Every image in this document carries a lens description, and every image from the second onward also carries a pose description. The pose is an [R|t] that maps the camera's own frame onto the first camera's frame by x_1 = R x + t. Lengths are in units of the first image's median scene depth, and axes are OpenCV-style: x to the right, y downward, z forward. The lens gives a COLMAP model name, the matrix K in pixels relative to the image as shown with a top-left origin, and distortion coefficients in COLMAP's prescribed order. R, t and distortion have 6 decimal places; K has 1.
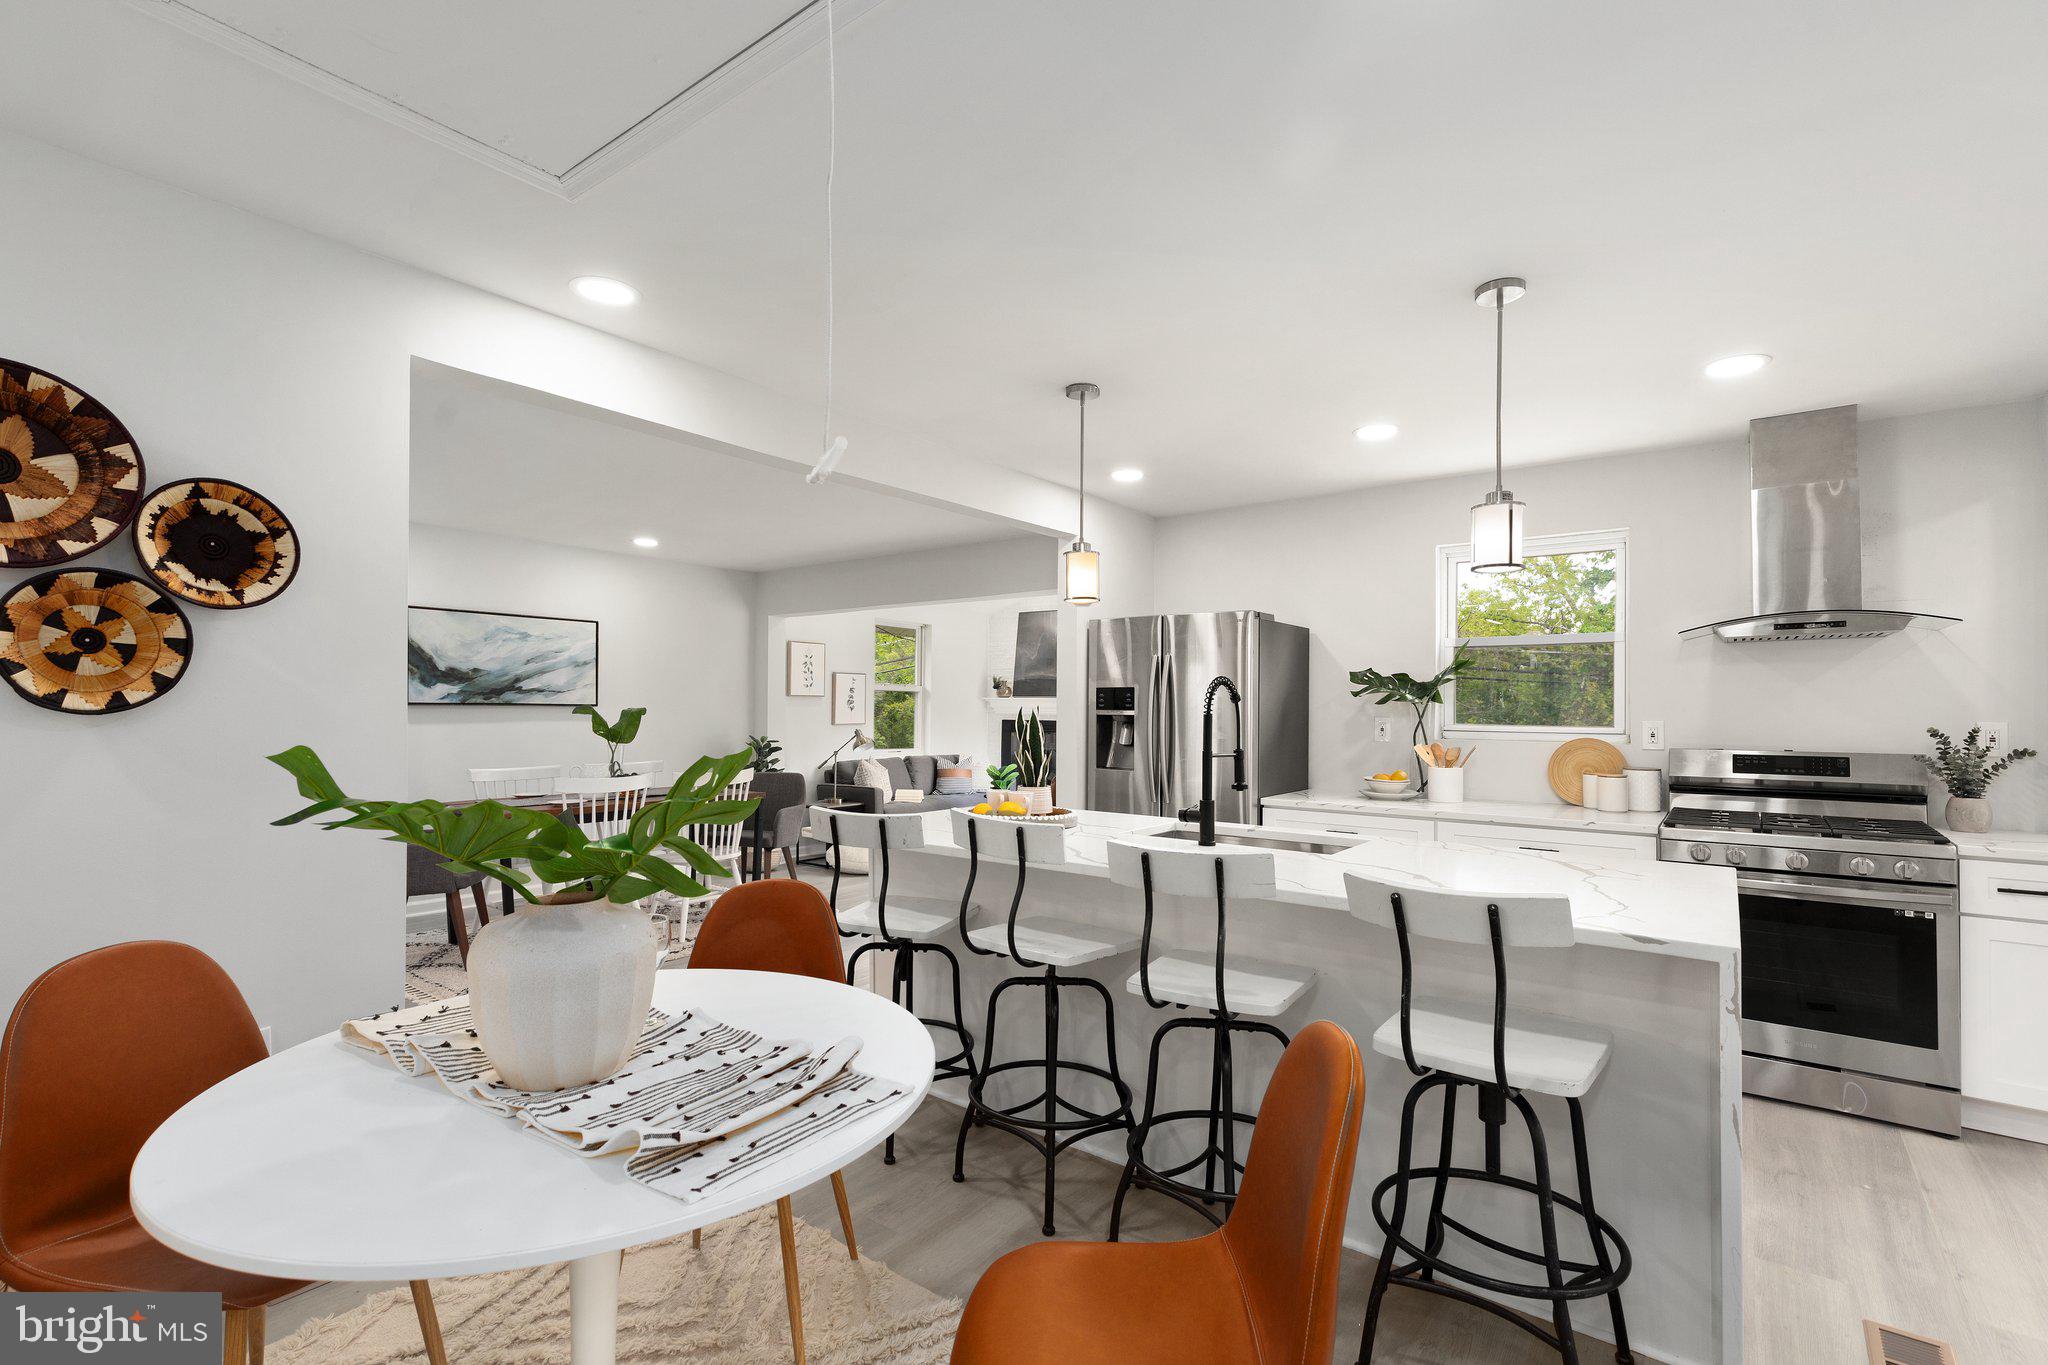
lens RADIAL K [[926.0, 0, 1034.1], [0, 926.0, 701.6], [0, 0, 1]] dist [0.005651, -0.000914]
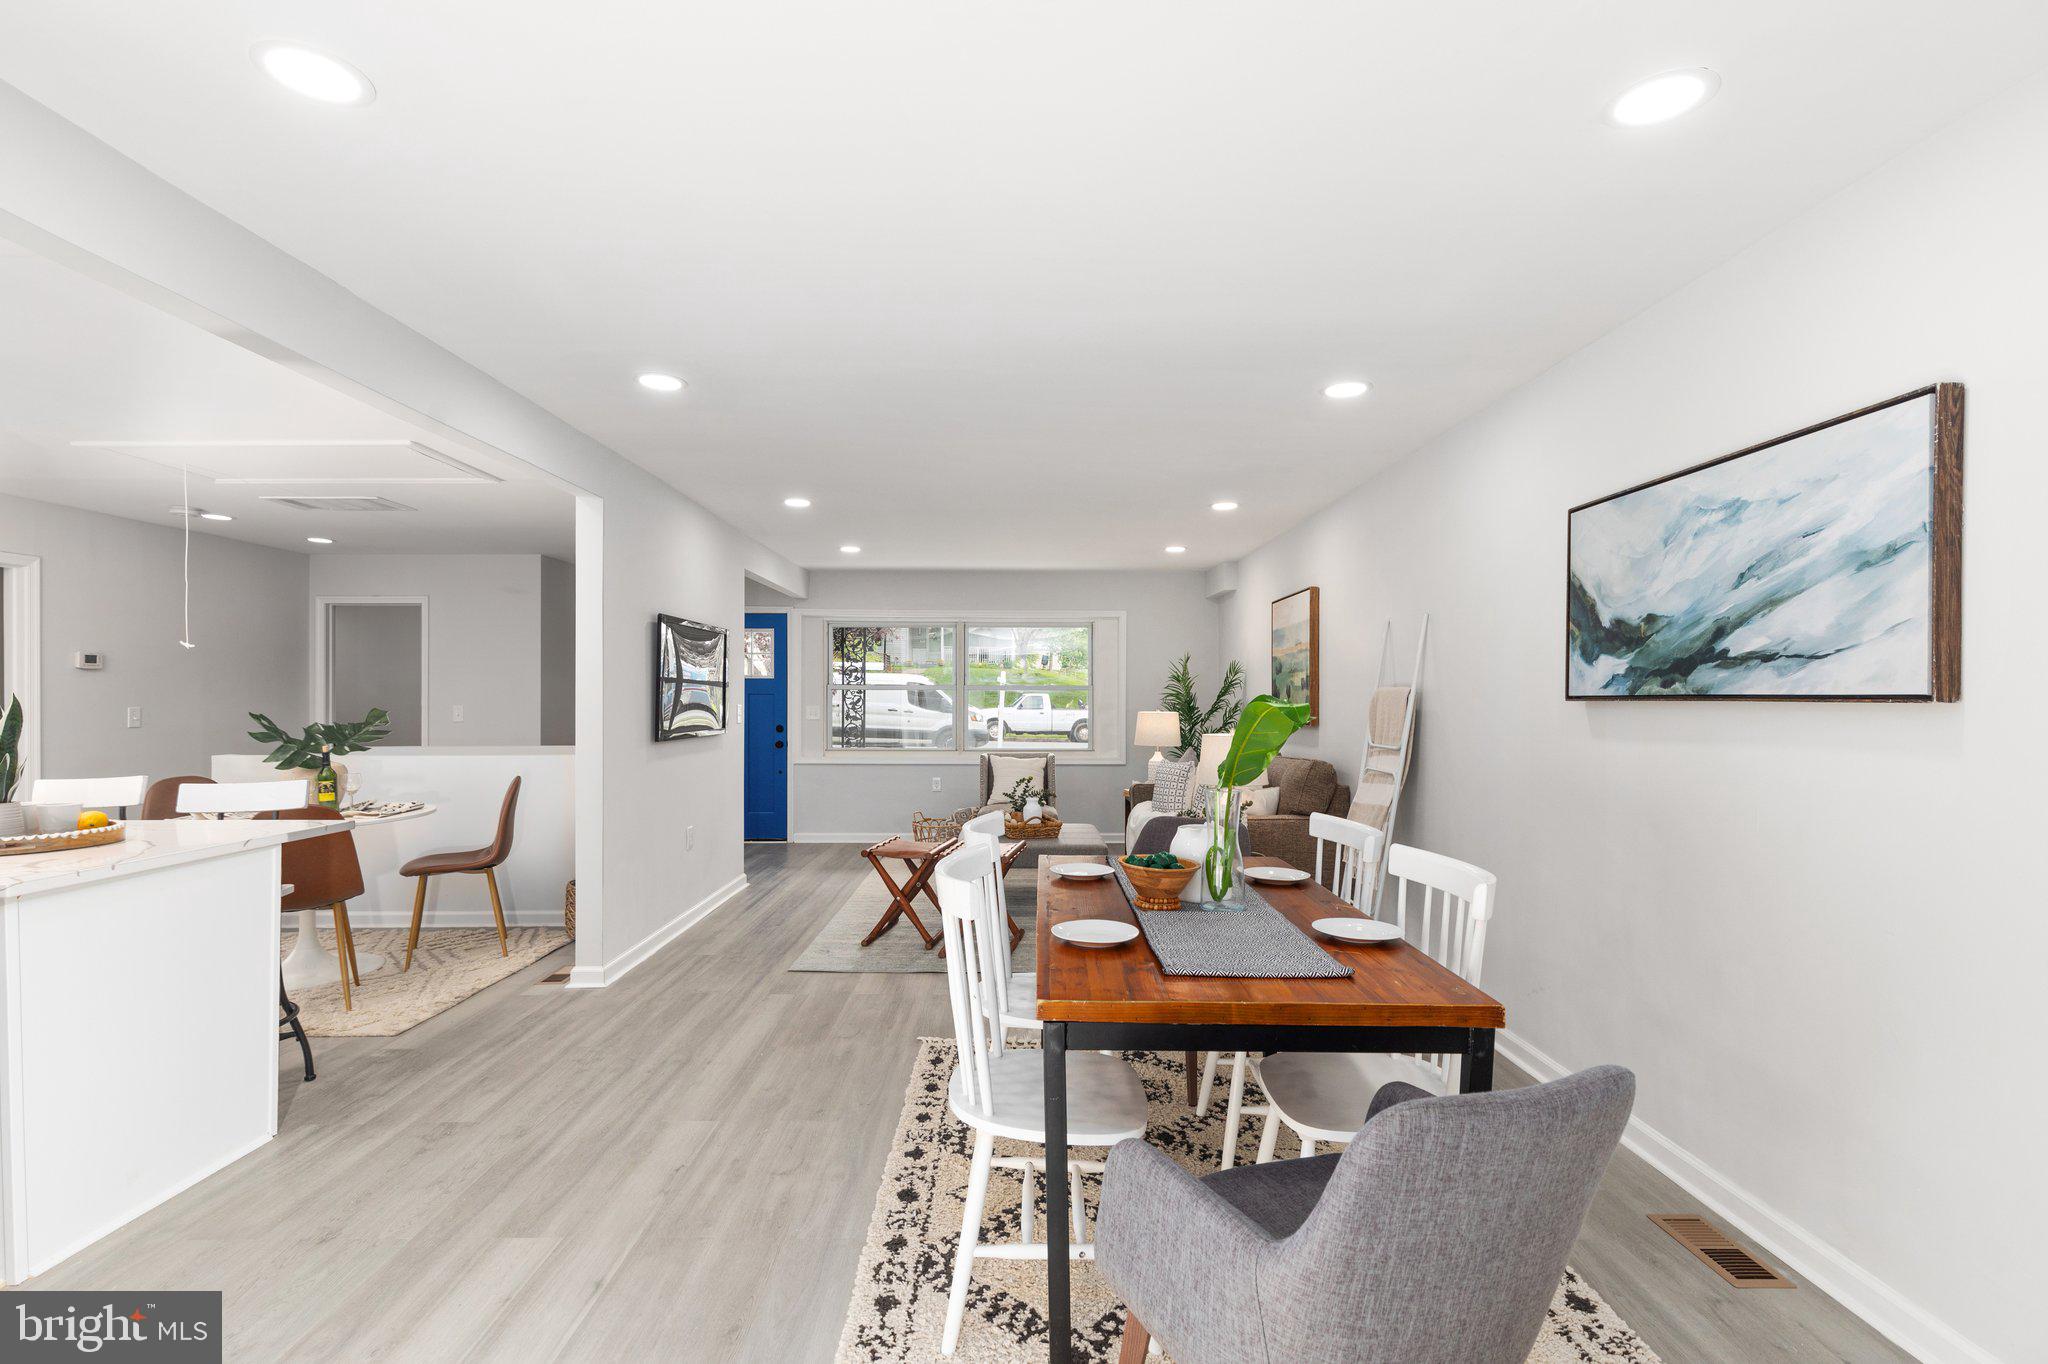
lens RADIAL K [[926.0, 0, 1023.0], [0, 926.0, 701.1], [0, 0, 1]] dist [0.005651, -0.000914]
pose [[-0.790650, -0.007195, -0.612226, -0.148935], [-0.002796, 0.999963, -0.008140, 0.011698], [0.612262, -0.004724, -0.790641, 1.588927]]
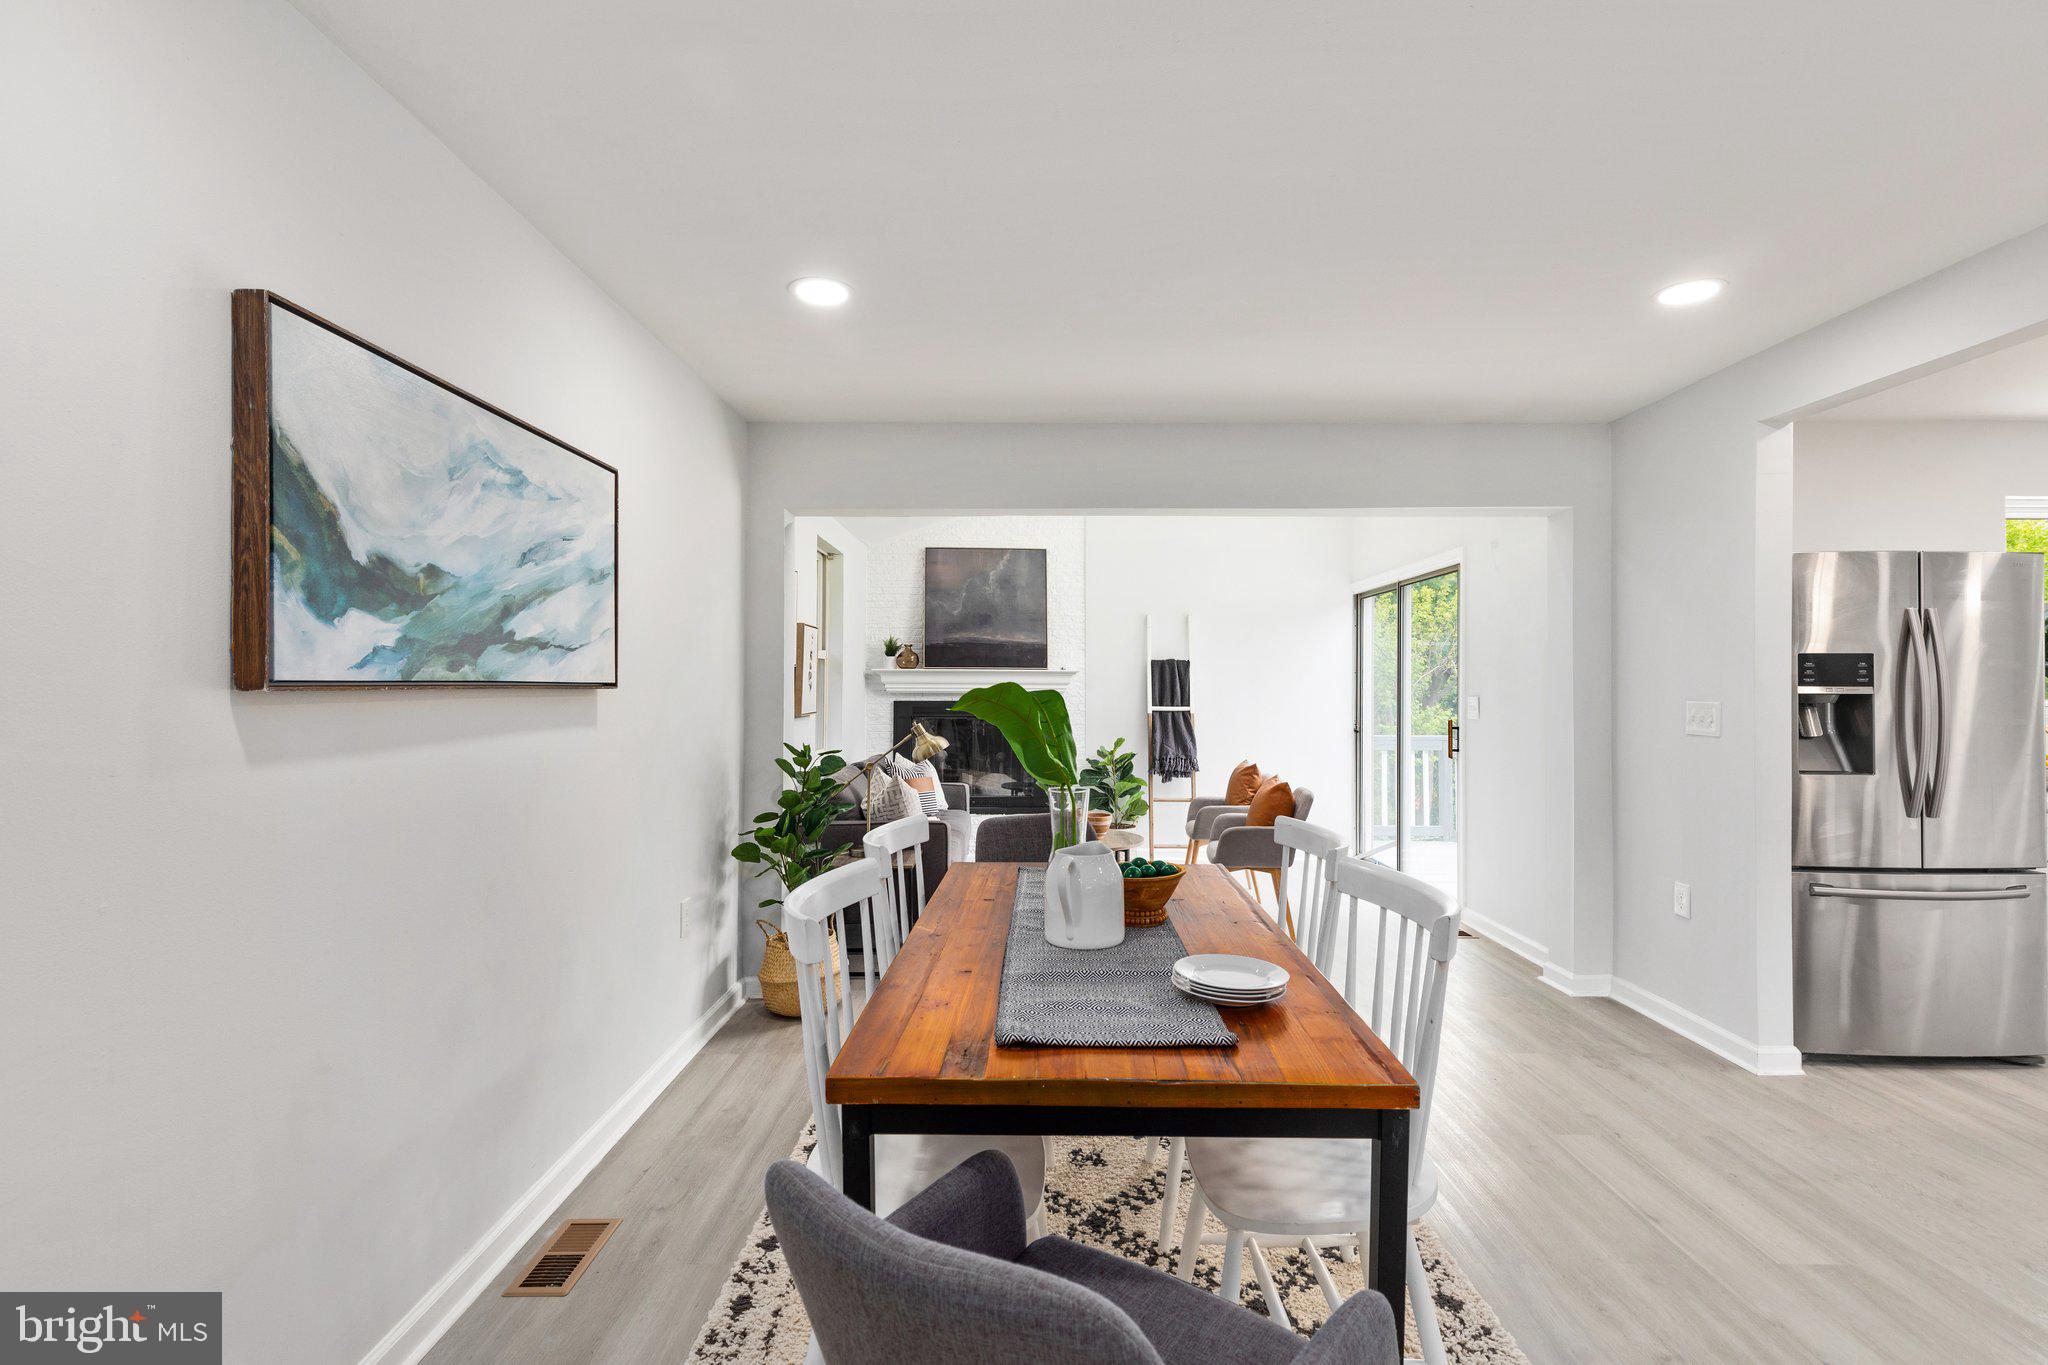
lens RADIAL K [[926.0, 0, 1022.6], [0, 926.0, 676.8], [0, 0, 1]] dist [0.005651, -0.000914]
pose [[0.796296, -0.002361, 0.604903, -0.863633], [0.000102, 0.999993, 0.003768, -0.001375], [-0.604907, -0.002939, 0.796291, 0.882424]]
